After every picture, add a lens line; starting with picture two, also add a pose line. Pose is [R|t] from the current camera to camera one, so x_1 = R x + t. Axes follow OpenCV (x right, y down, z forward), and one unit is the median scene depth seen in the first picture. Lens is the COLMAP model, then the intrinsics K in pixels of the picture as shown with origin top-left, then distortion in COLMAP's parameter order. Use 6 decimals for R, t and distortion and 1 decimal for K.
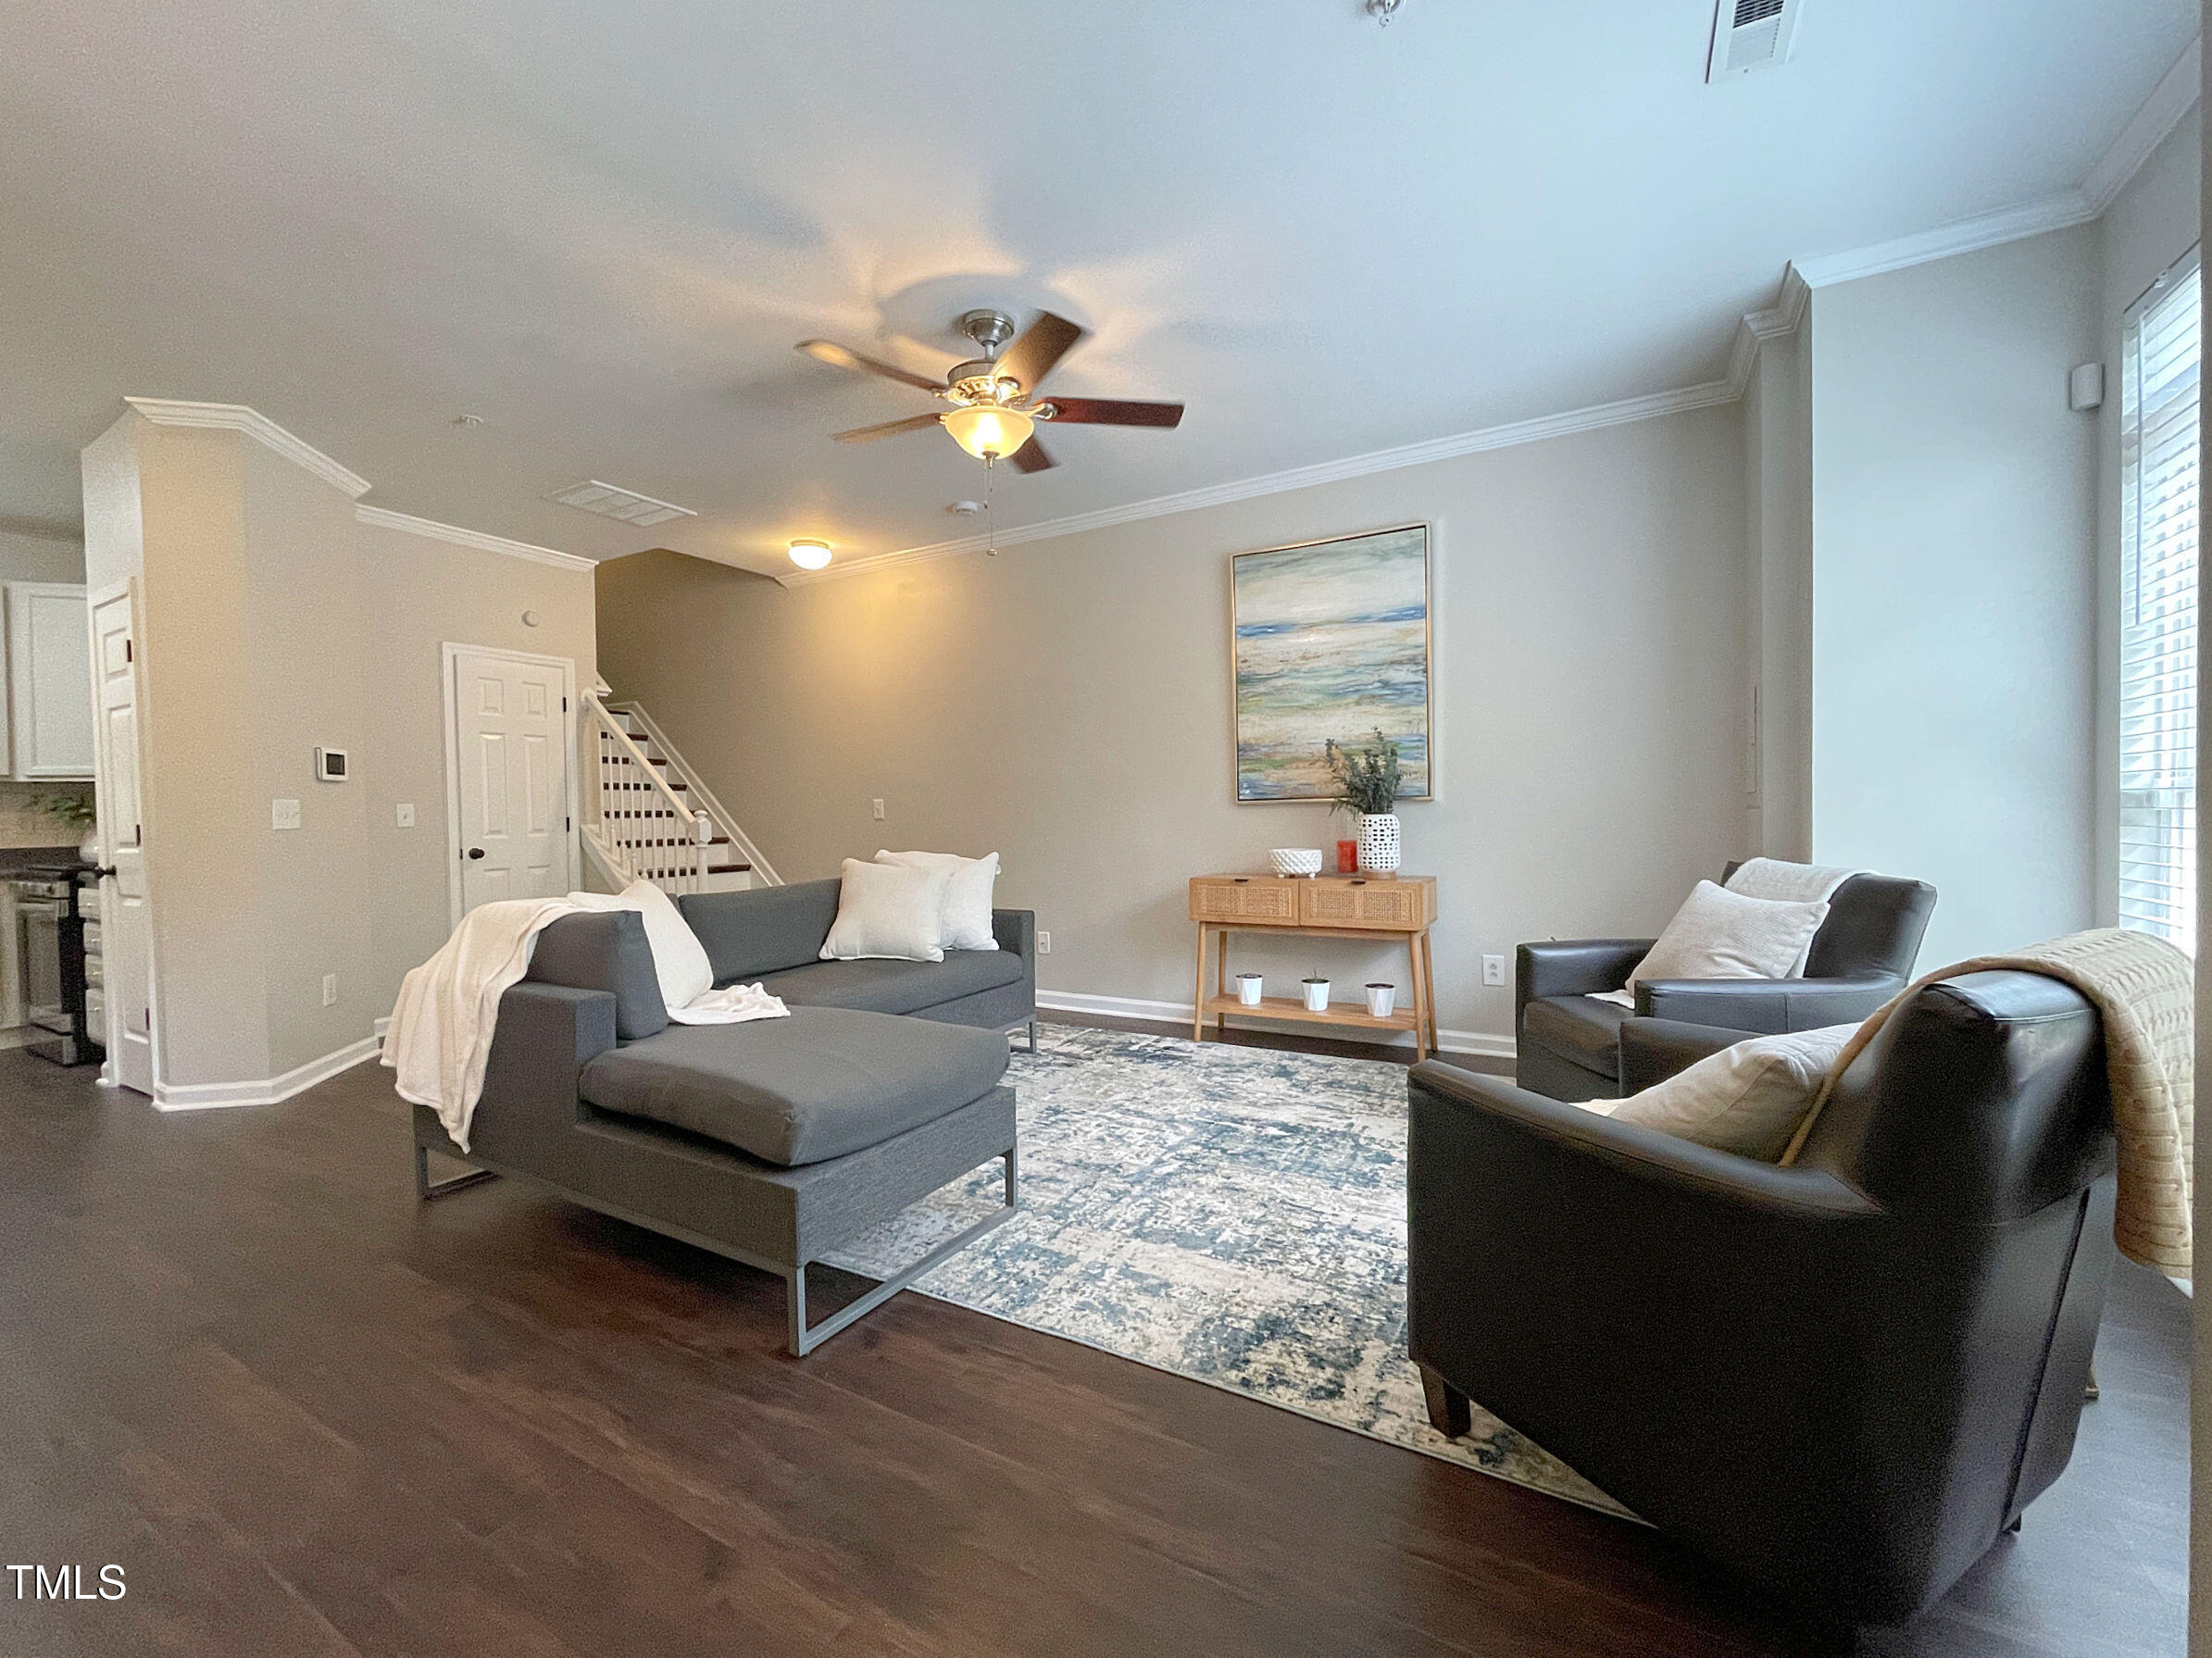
lens RADIAL K [[902.6, 0, 1105.2], [0, 902.6, 825.2], [0, 0, 1]] dist [-0.004563, 0.000384]
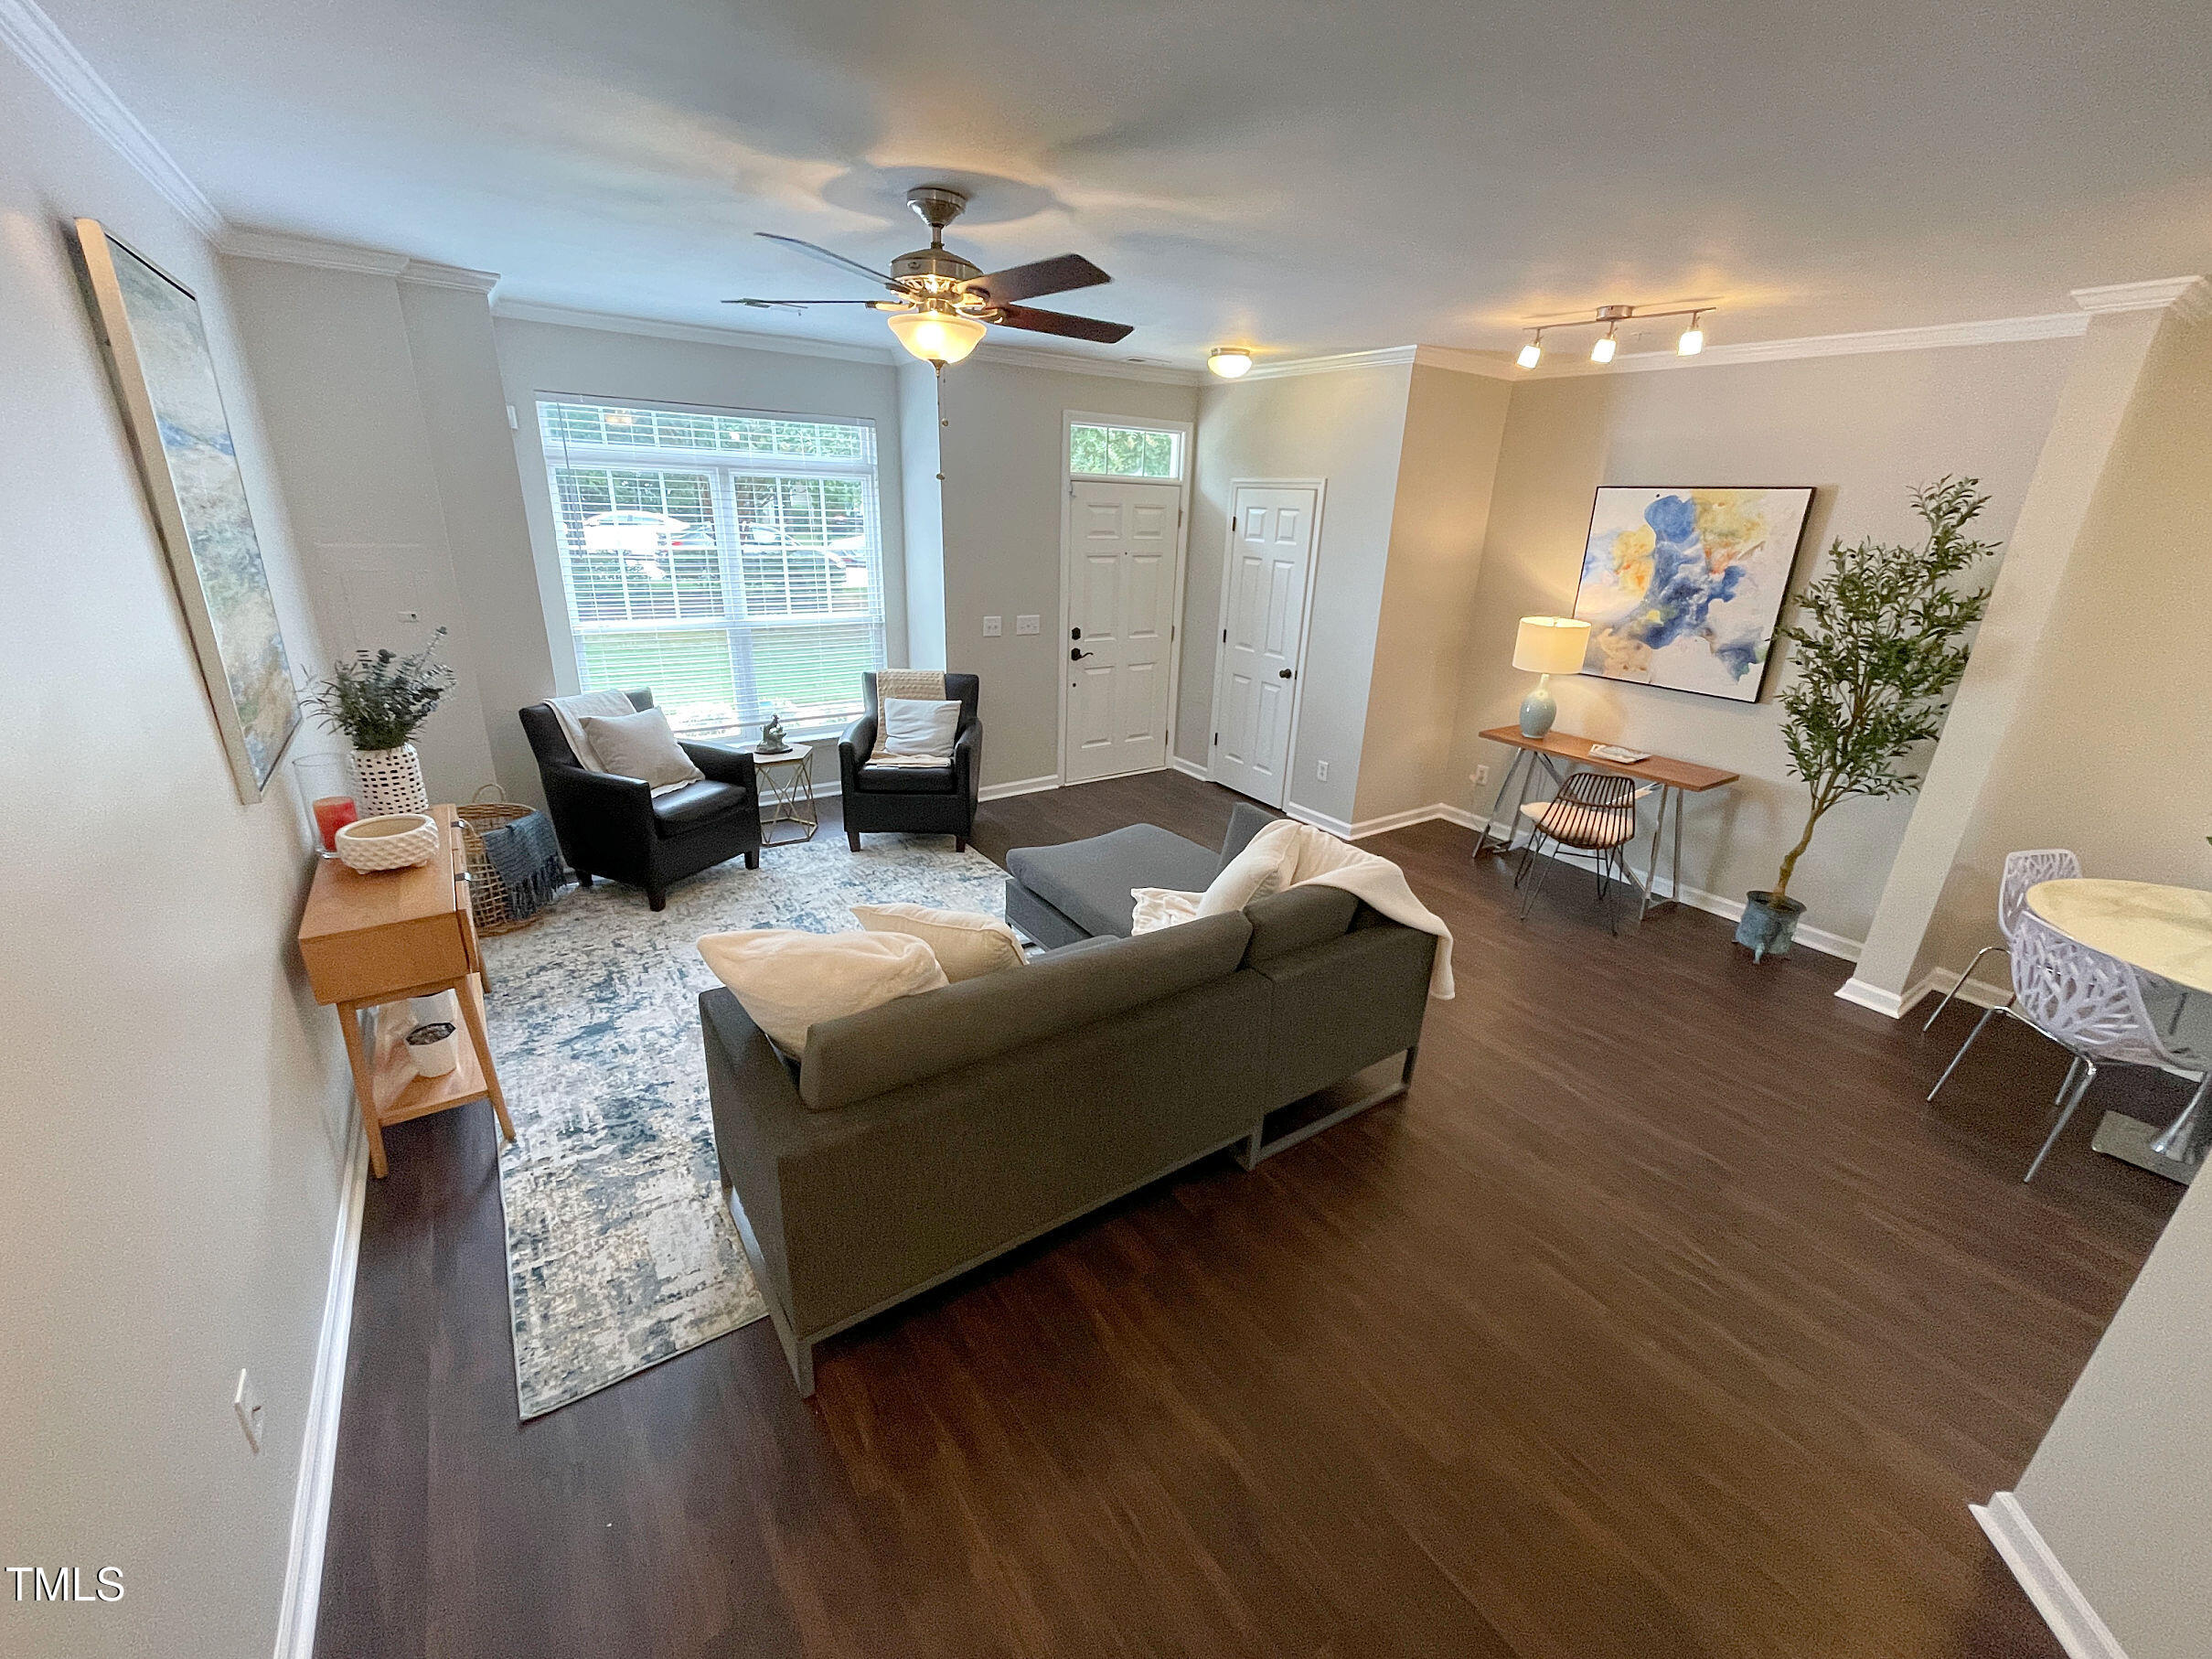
lens RADIAL K [[893.3, 0, 1105.7], [0, 893.3, 824.6], [0, 0, 1]] dist [-0.004557, 0.000653]
pose [[-0.900911, -0.165520, 0.401200, -0.559236], [-0.019129, 0.938664, 0.344301, -0.222407], [-0.433581, 0.302510, -0.848820, 1.424307]]
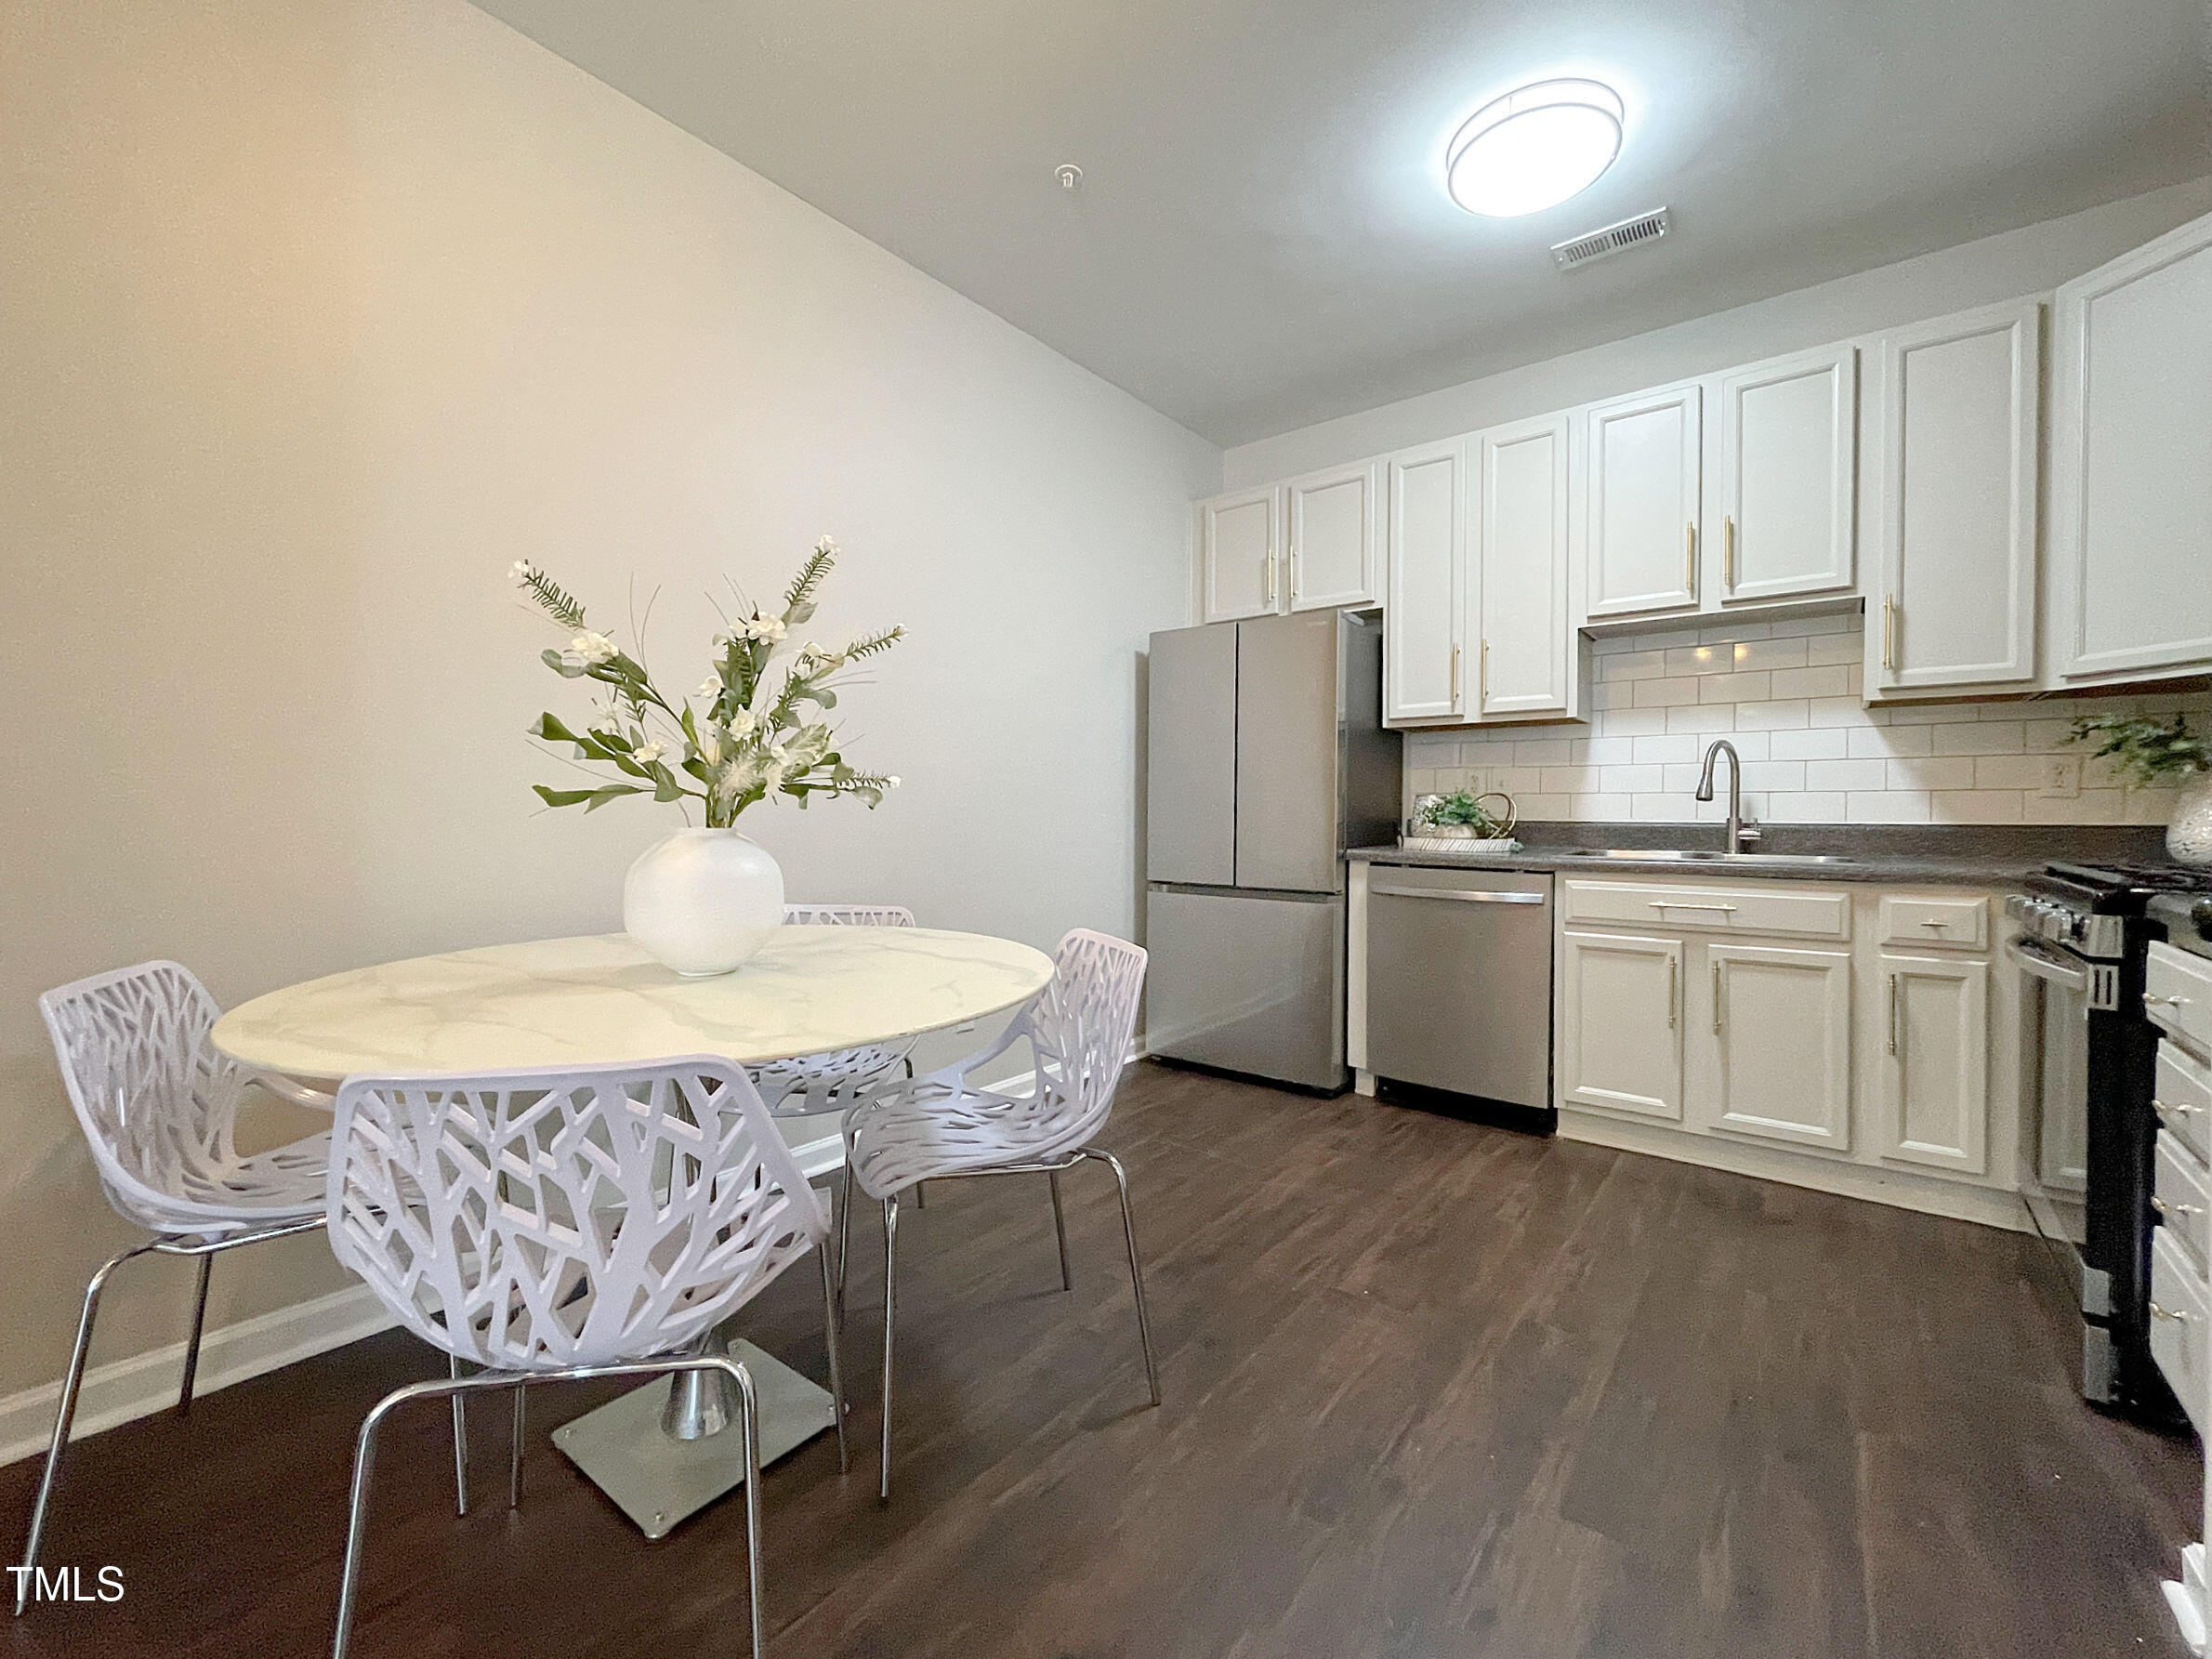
lens RADIAL K [[908.6, 0, 1106.7], [0, 908.6, 823.6], [0, 0, 1]] dist [-0.003246, 0.000103]
pose [[-0.154513, 0.030745, -0.987512, -0.775556], [-0.011755, 0.999388, 0.032954, 0.018263], [0.987921, 0.016700, -0.154057, 0.690163]]
